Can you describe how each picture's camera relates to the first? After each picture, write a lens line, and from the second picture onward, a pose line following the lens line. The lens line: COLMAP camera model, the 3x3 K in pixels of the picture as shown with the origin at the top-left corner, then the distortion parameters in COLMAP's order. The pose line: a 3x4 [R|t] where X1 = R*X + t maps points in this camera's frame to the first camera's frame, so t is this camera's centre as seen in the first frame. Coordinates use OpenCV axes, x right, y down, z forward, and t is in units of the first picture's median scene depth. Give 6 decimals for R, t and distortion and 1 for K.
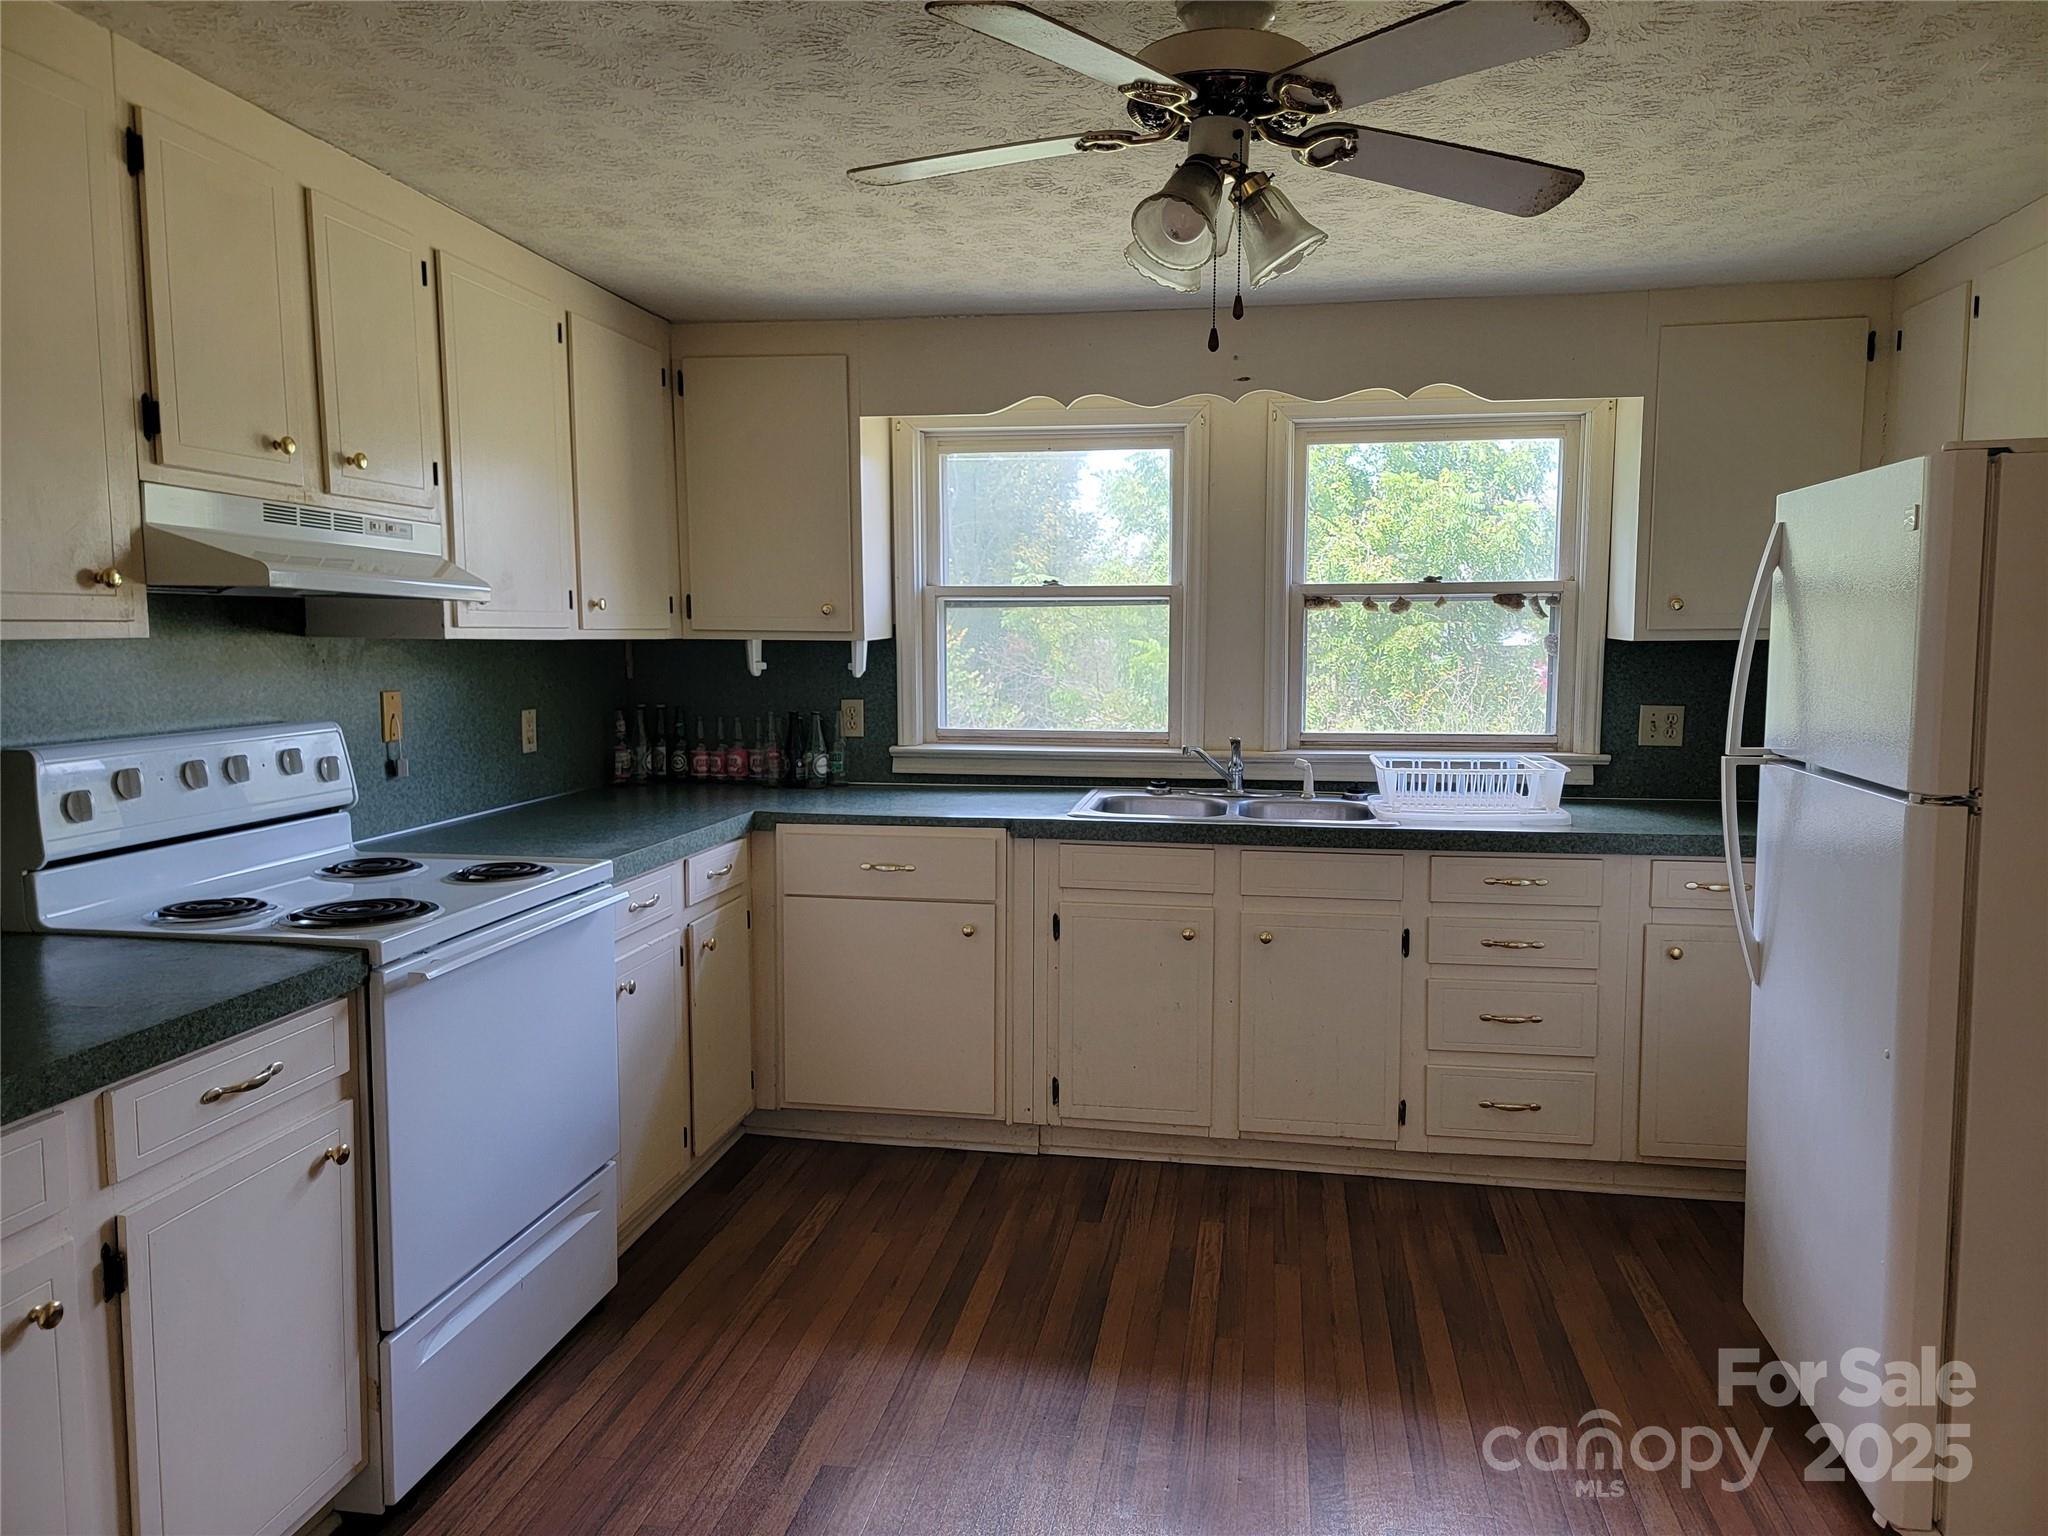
lens RADIAL K [[1414.5, 0, 1044.4], [0, 1414.5, 761.7], [0, 0, 1]] dist [0.053150, -0.036045]
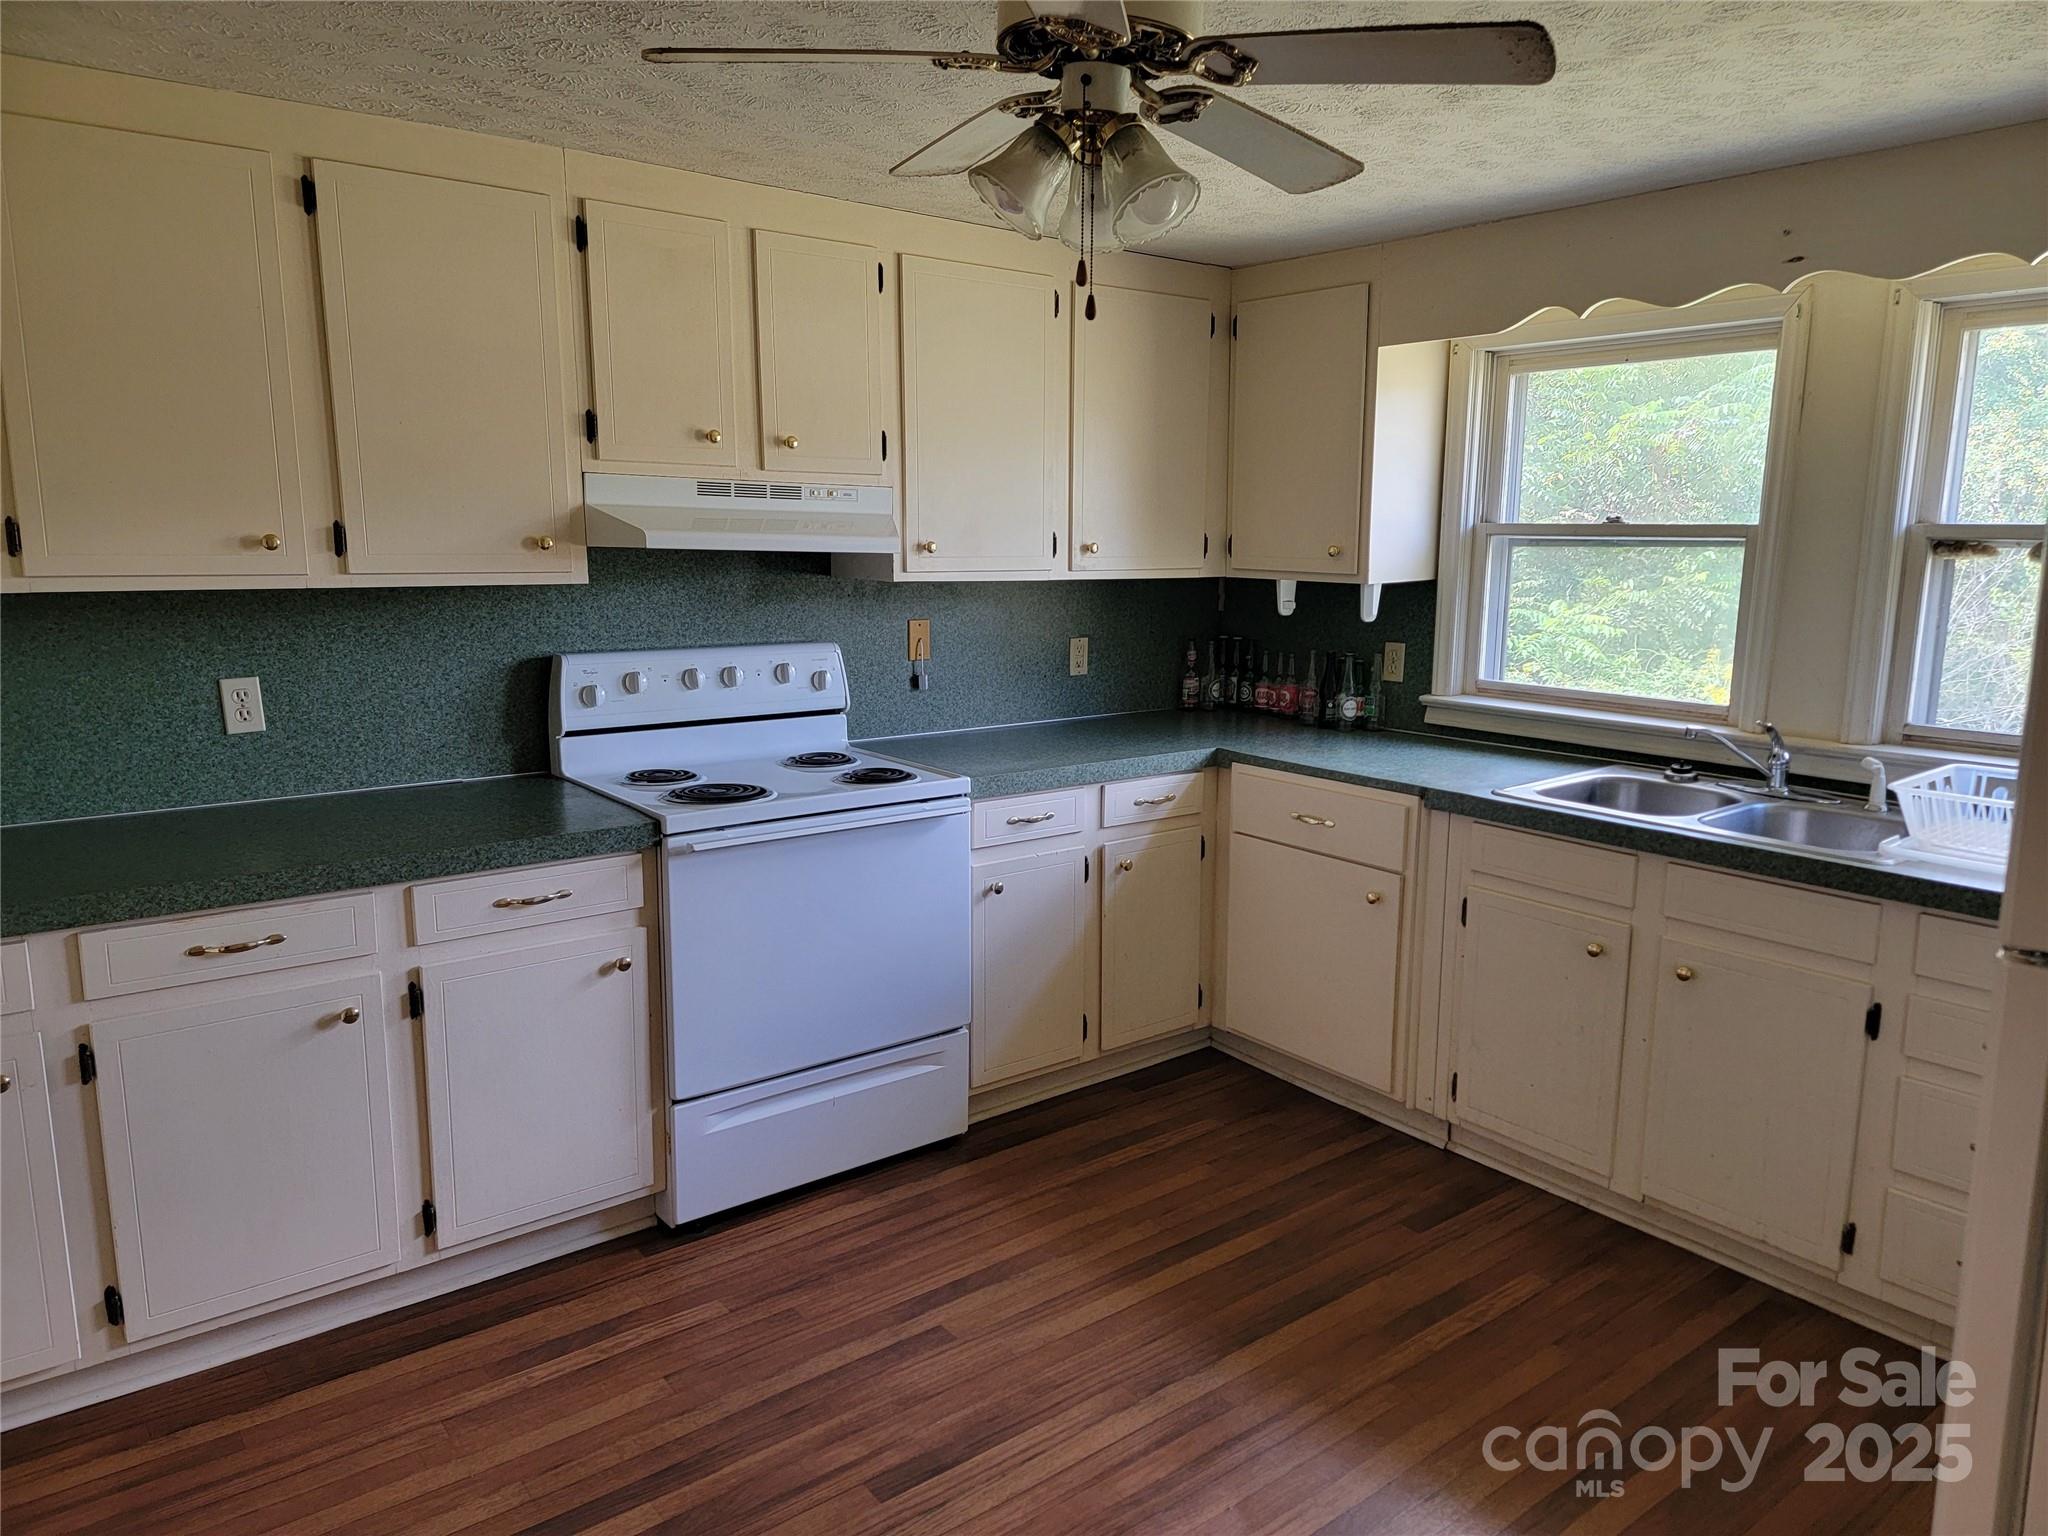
lens RADIAL K [[1394.0, 0, 1039.9], [0, 1394.0, 776.1], [0, 0, 1]] dist [0.059008, -0.010757]
pose [[0.740122, 0.124137, -0.660916, 0.423537], [-0.071074, 0.991749, 0.106684, -0.049947], [0.668707, -0.031985, 0.742838, 0.165163]]
